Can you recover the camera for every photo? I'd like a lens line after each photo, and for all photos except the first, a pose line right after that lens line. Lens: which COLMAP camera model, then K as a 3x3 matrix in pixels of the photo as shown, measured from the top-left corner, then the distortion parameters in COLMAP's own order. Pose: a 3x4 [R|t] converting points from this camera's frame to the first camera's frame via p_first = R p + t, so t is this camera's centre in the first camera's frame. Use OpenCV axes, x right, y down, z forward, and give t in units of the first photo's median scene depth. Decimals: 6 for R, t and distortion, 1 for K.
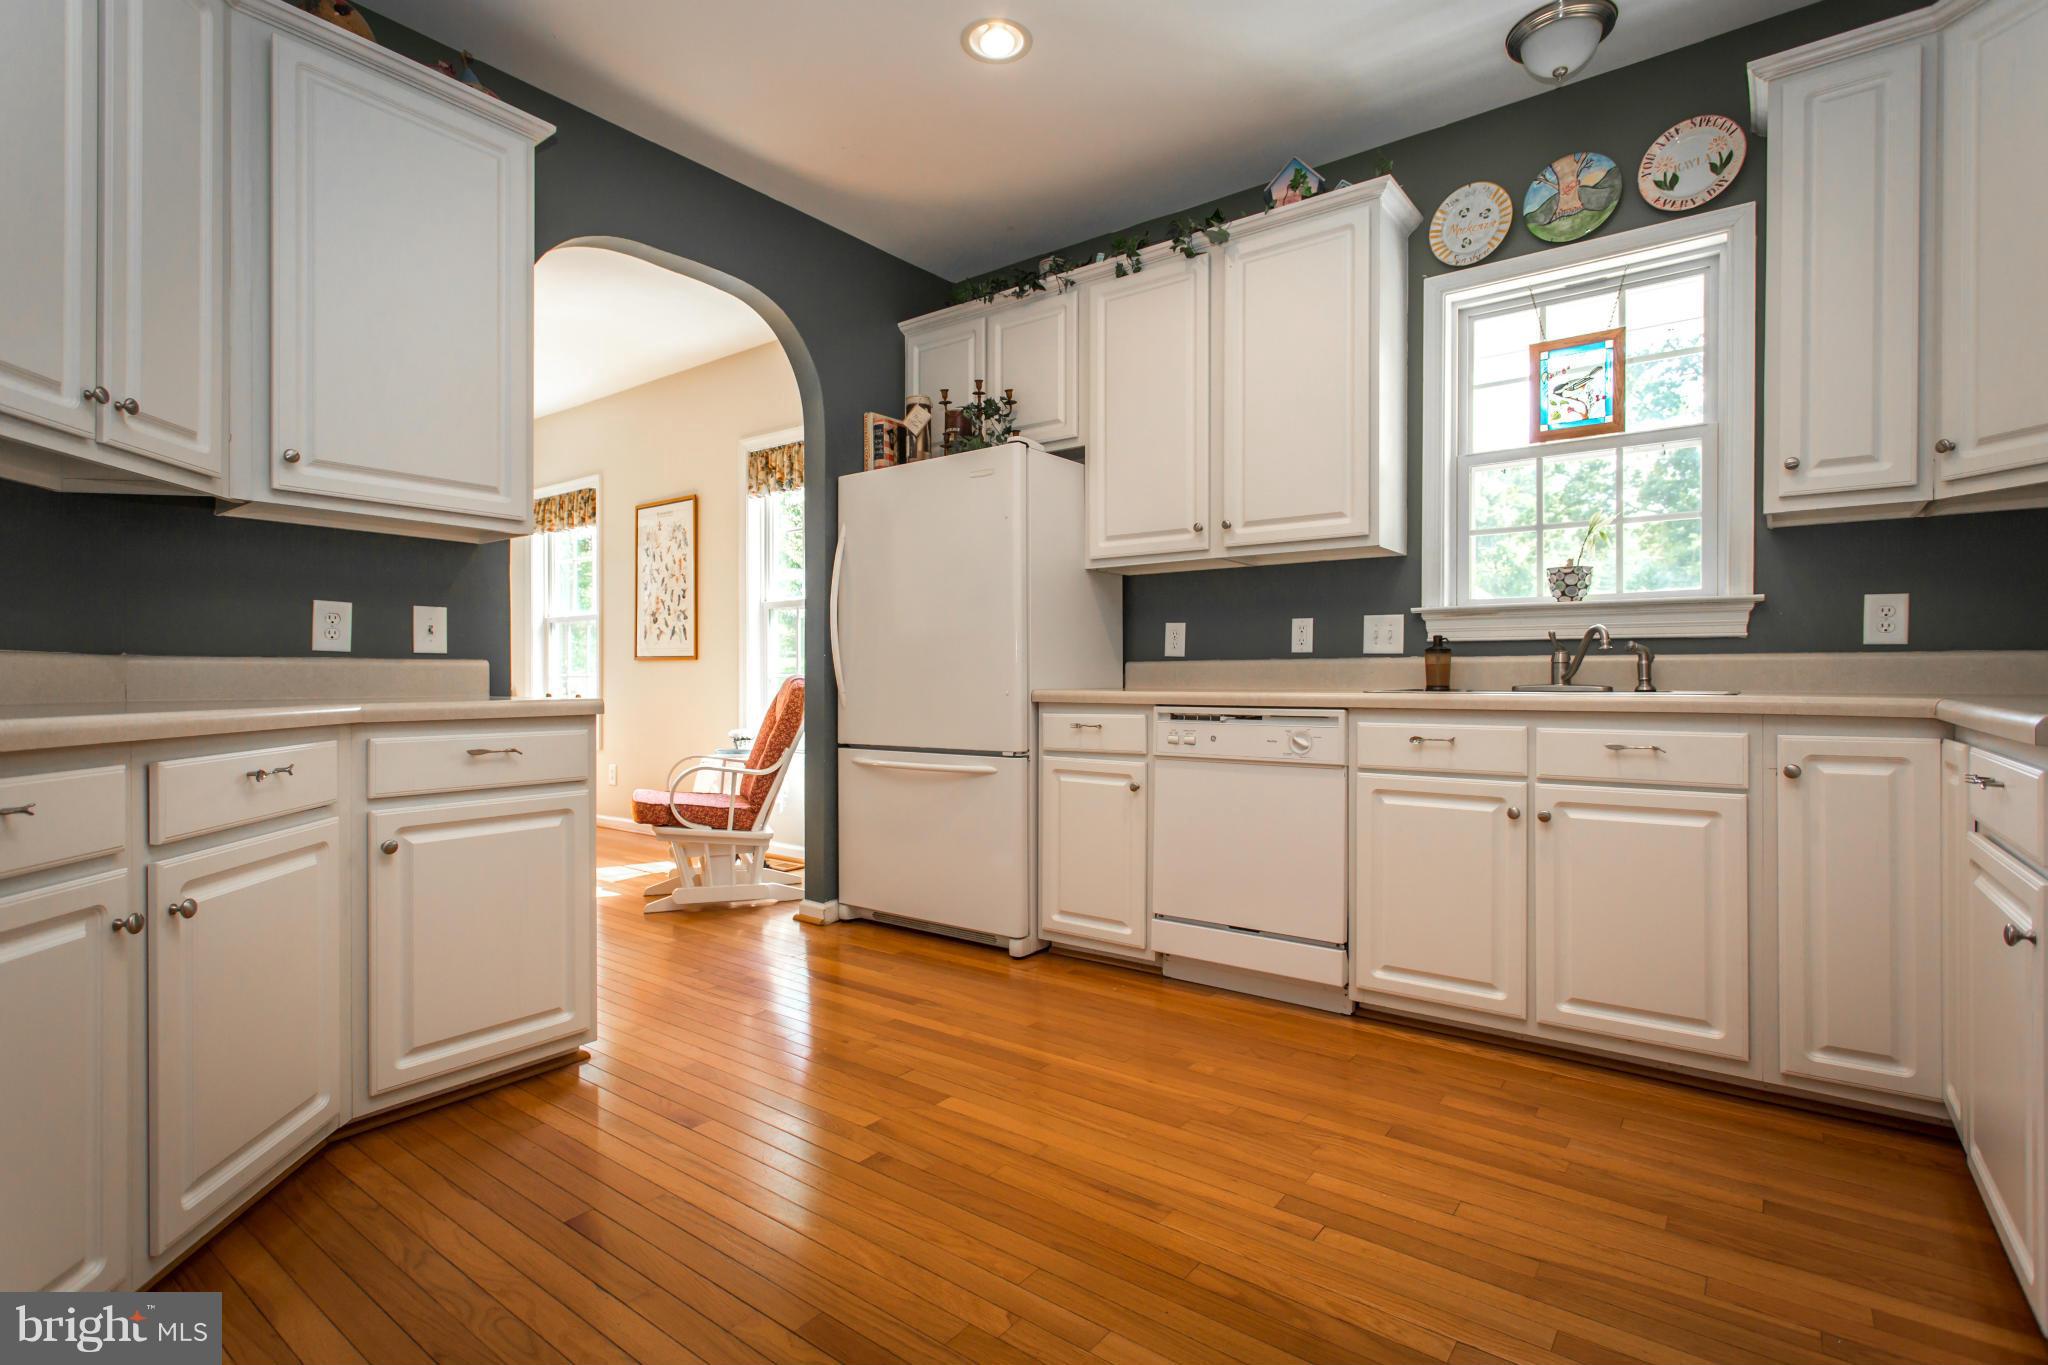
lens RADIAL K [[966.1, 0, 1031.8], [0, 966.1, 684.5], [0, 0, 1]] dist [0.005157, 0.003167]
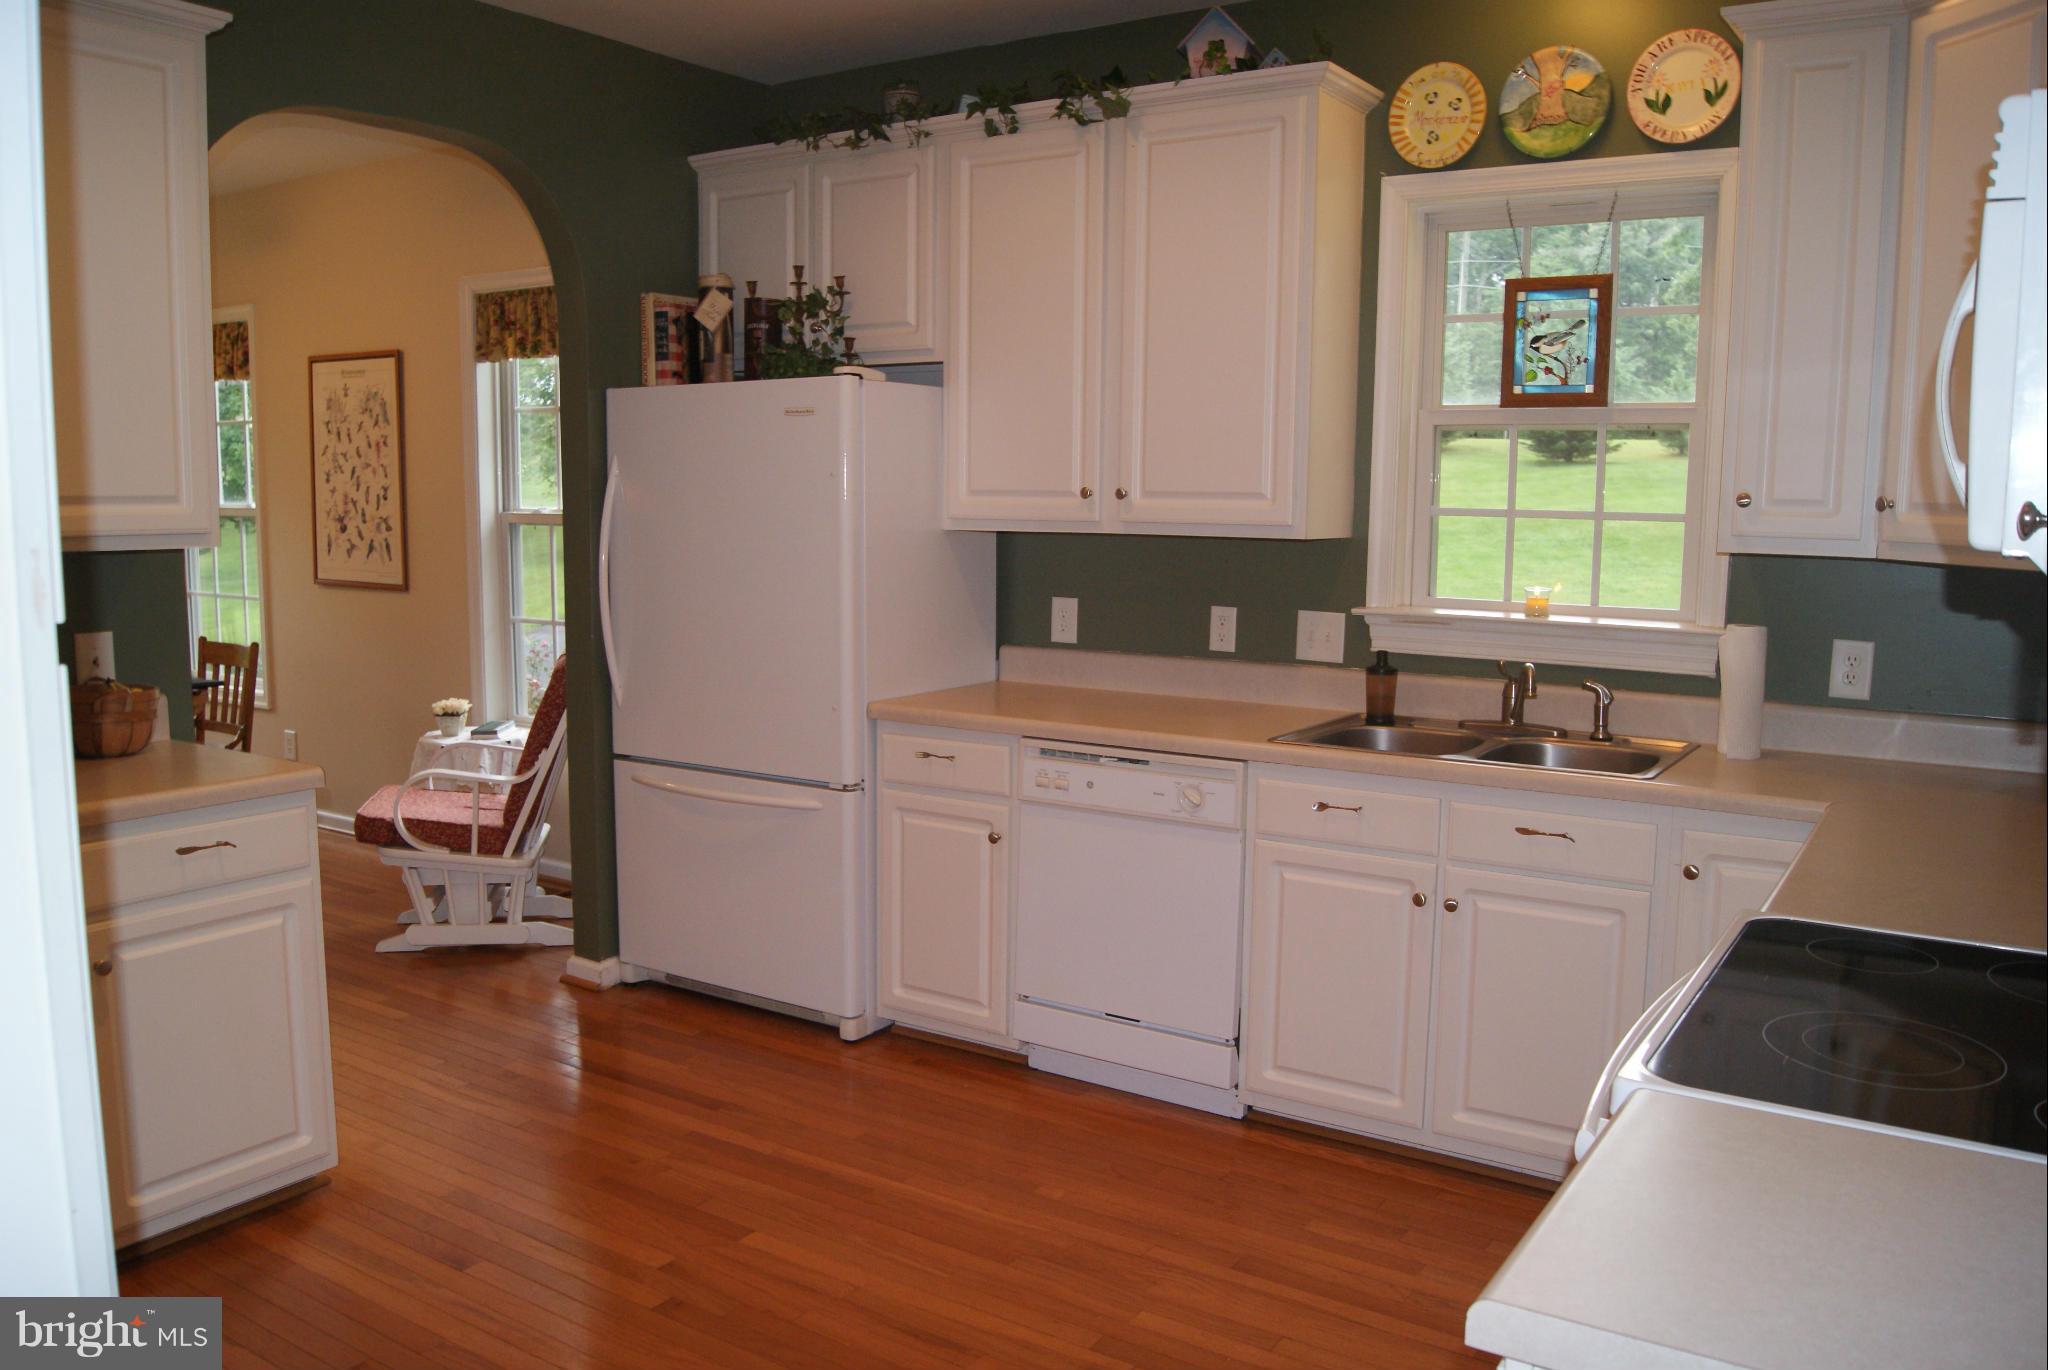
lens RADIAL K [[1577.0, 0, 1028.3], [0, 1577.0, 688.4], [0, 0, 1]] dist [-0.064574, -0.002732]
pose [[0.998187, 0.002090, 0.060154, 0.055530], [-0.009515, 0.992310, 0.123413, -0.171758], [-0.059433, -0.123762, 0.990530, -0.254951]]
